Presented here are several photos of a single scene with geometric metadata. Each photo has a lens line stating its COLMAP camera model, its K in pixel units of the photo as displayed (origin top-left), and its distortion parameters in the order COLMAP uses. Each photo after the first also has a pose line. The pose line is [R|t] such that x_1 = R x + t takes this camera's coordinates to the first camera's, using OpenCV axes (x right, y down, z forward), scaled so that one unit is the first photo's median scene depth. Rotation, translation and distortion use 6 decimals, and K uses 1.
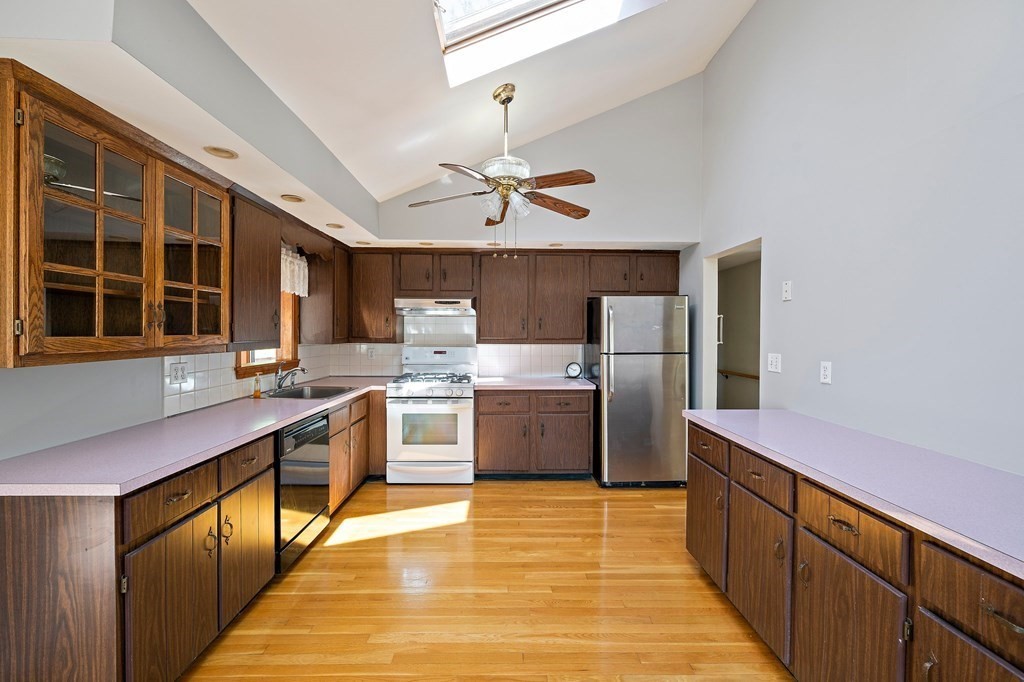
lens RADIAL K [[413.2, 0, 508.6], [0, 413.2, 335.7], [0, 0, 1]] dist [-0.002421, -0.000276]
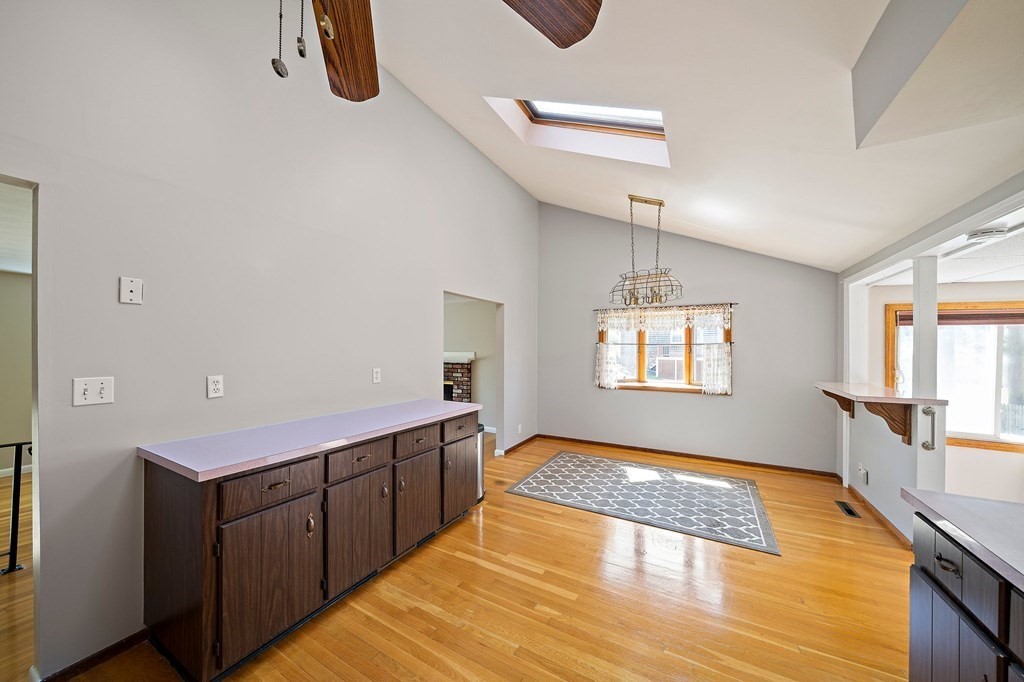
lens RADIAL K [[353.7, 0, 512.1], [0, 353.7, 345.6], [0, 0, 1]] dist [-0.006757, -0.000215]
pose [[-0.871380, -0.007540, 0.490550, -0.186690], [-0.006750, 0.999972, 0.003380, -0.011592], [-0.490562, -0.000366, -0.871406, 0.929891]]
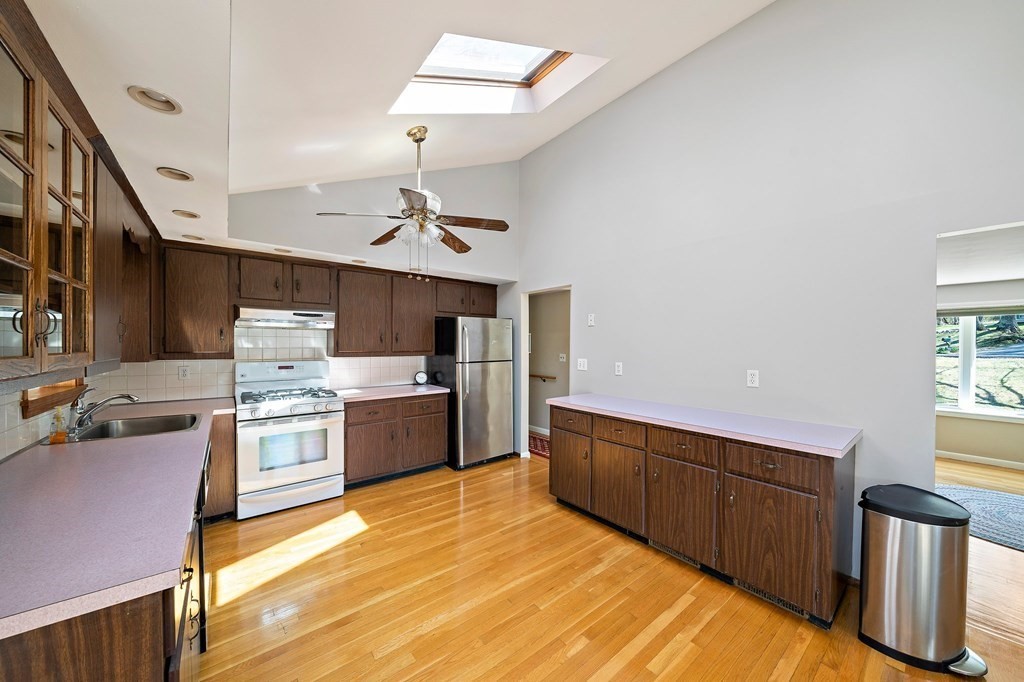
lens RADIAL K [[353.7, 0, 507.5], [0, 353.7, 348.4], [0, 0, 1]] dist [-0.006757, -0.000215]
pose [[0.791003, -0.008215, 0.611758, -0.336632], [0.006865, 0.999966, 0.004551, -0.004106], [-0.611774, 0.000600, 0.791032, 0.075850]]
